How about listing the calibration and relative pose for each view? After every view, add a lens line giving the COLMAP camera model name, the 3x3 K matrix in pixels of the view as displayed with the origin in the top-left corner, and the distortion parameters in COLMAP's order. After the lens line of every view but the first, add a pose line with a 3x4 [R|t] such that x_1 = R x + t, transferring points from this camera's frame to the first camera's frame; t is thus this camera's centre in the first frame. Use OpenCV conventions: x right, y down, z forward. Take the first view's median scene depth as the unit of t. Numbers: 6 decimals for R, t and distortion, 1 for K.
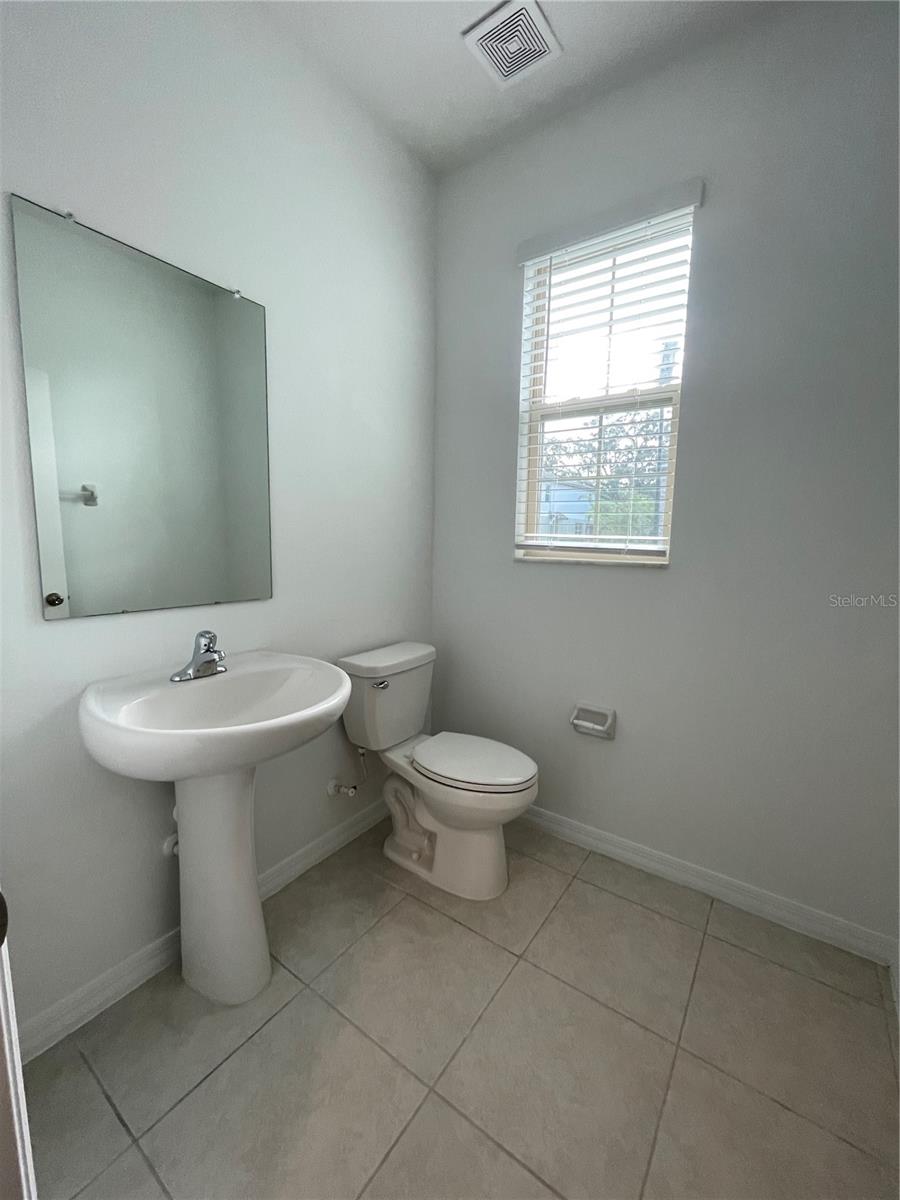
lens RADIAL K [[487.8, 0, 449.8], [0, 487.8, 596.0], [0, 0, 1]] dist [-0.001769, -0.000270]
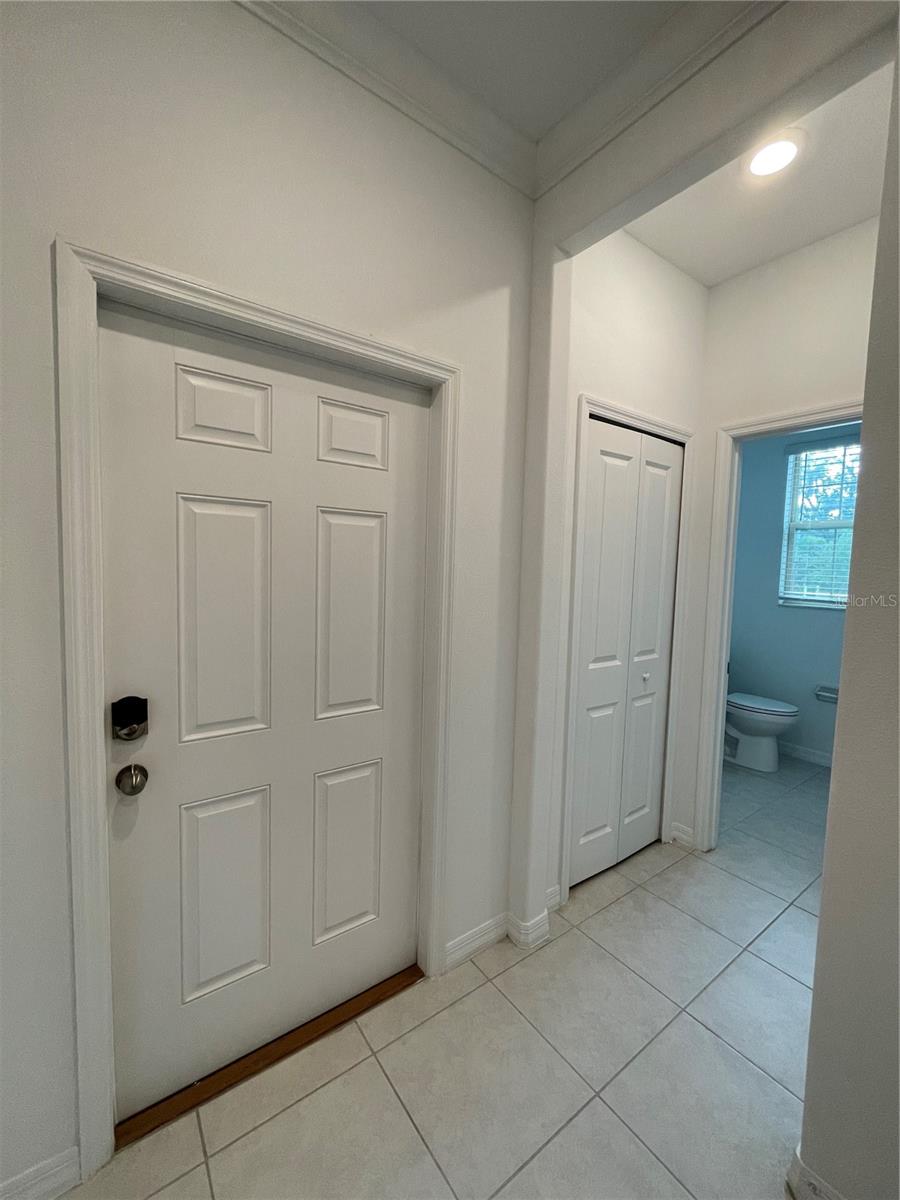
lens RADIAL K [[487.8, 0, 449.8], [0, 487.8, 596.0], [0, 0, 1]] dist [-0.001769, -0.000270]
pose [[0.946720, 0.024371, -0.321133, -0.456493], [-0.047637, 0.996761, -0.064794, 0.070979], [0.318514, 0.076640, 0.944815, -1.159448]]
